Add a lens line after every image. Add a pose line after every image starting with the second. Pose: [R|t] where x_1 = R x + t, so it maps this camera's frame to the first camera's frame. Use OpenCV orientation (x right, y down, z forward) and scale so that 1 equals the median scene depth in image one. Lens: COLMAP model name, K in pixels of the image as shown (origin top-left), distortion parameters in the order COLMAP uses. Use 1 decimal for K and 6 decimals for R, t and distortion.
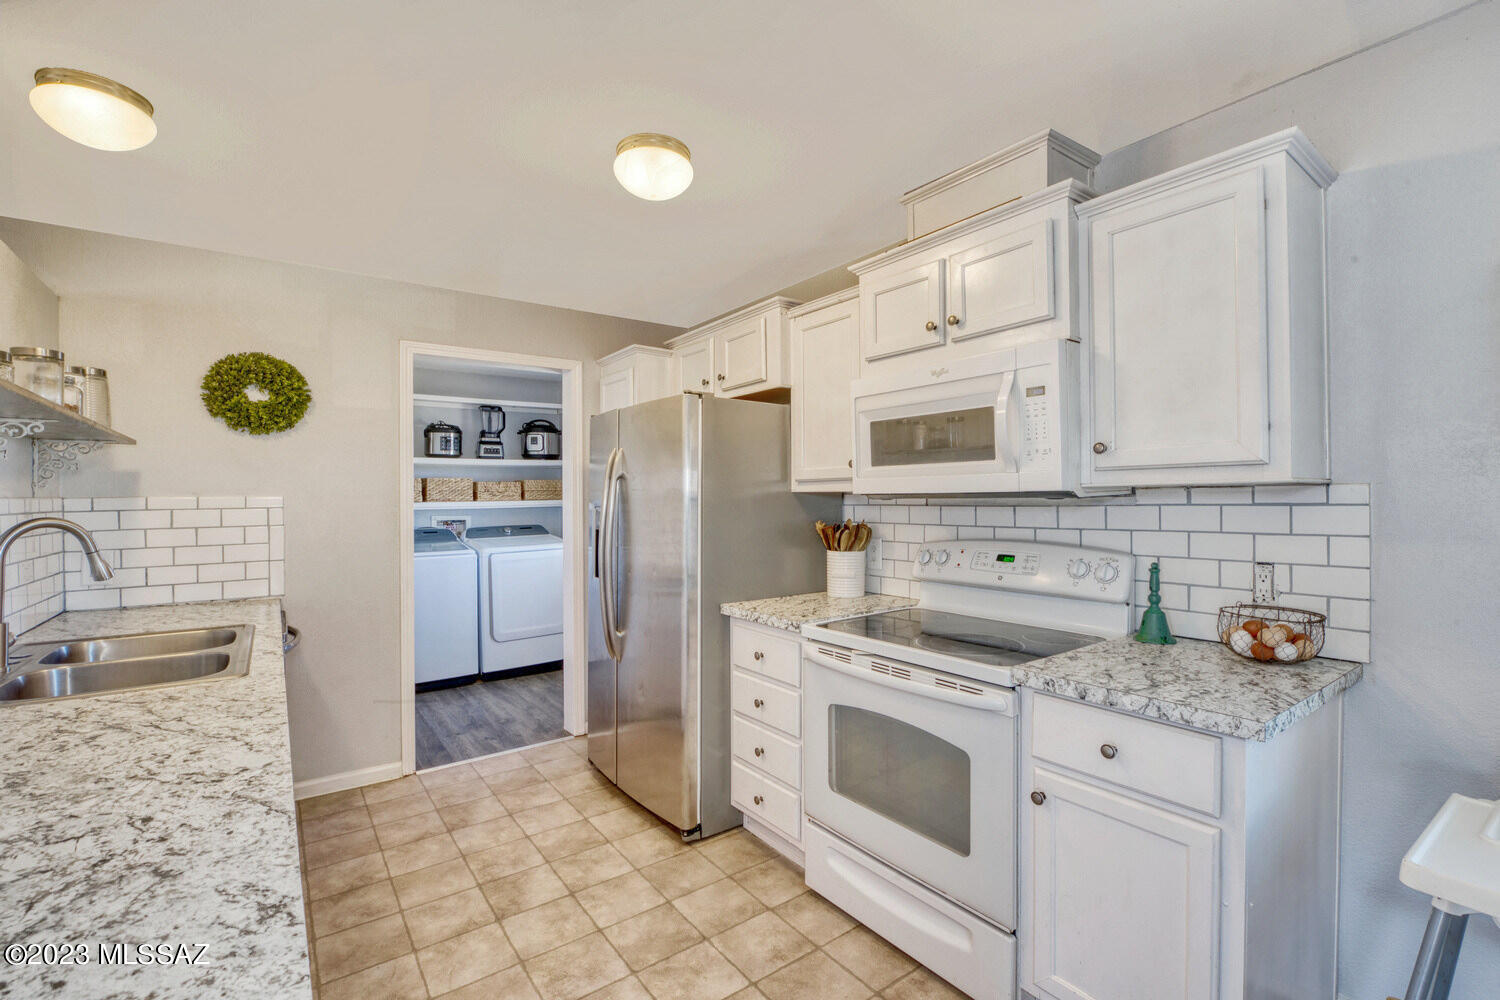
lens RADIAL K [[655.2, 0, 721.2], [0, 655.2, 498.5], [0, 0, 1]] dist [-0.009134, -0.000205]
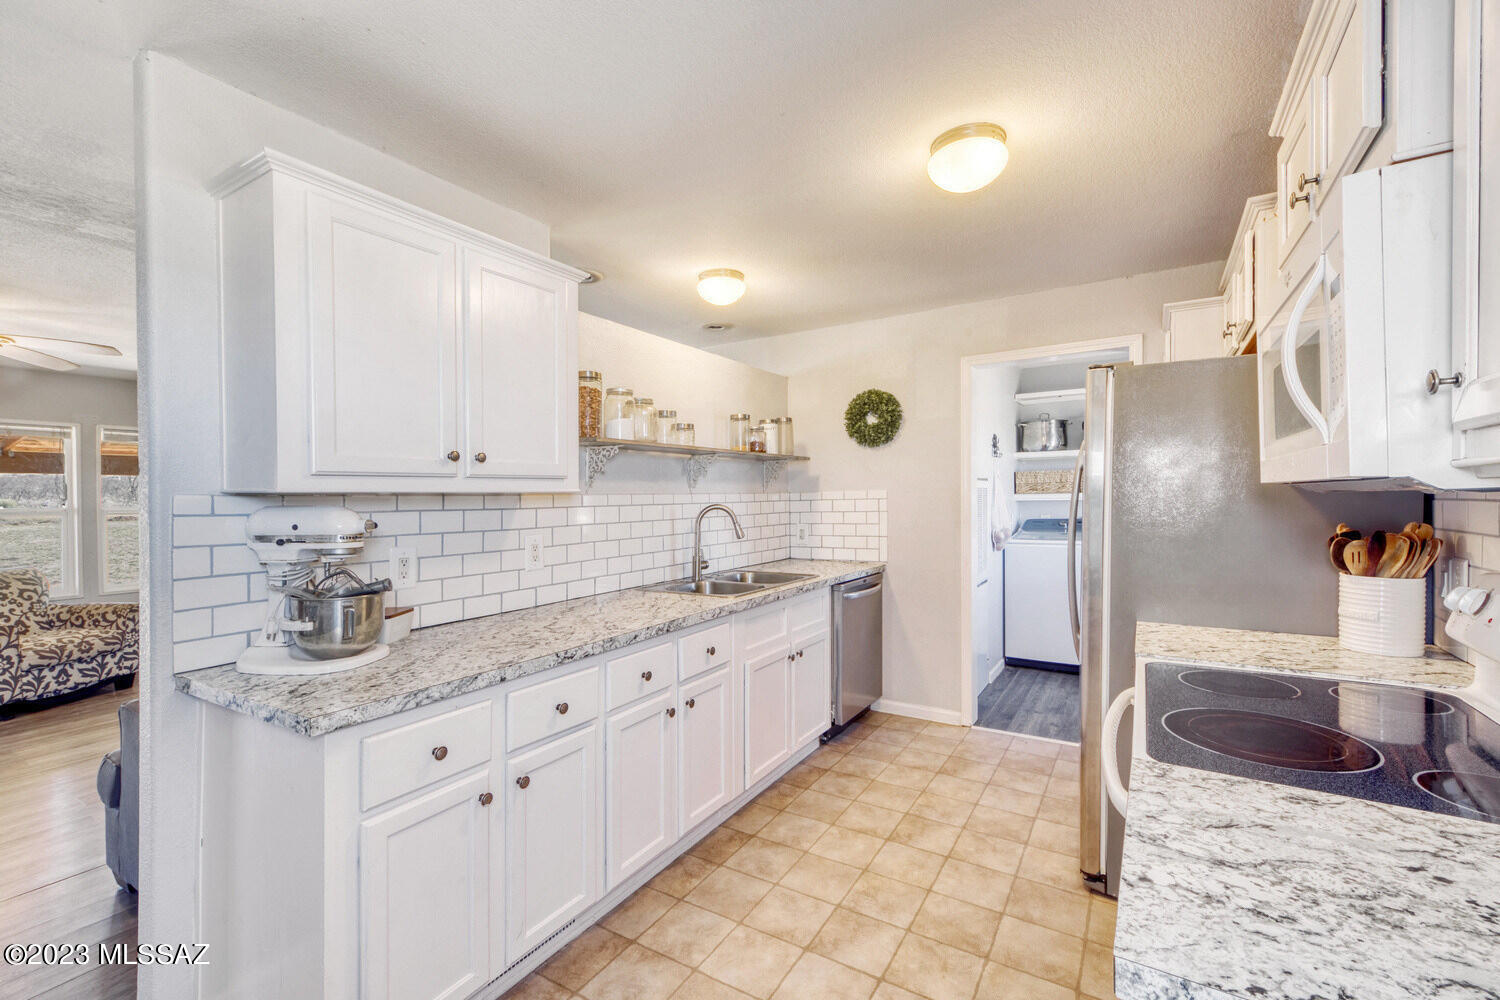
lens RADIAL K [[630.7, 0, 750.0], [0, 630.7, 500.0], [0, 0, 1]] dist [0.022713, 0.000000]
pose [[0.394400, 0.006315, -0.918917, 0.470183], [0.013384, 0.999831, 0.012615, -0.004419], [0.918842, -0.017274, 0.394248, 0.223652]]
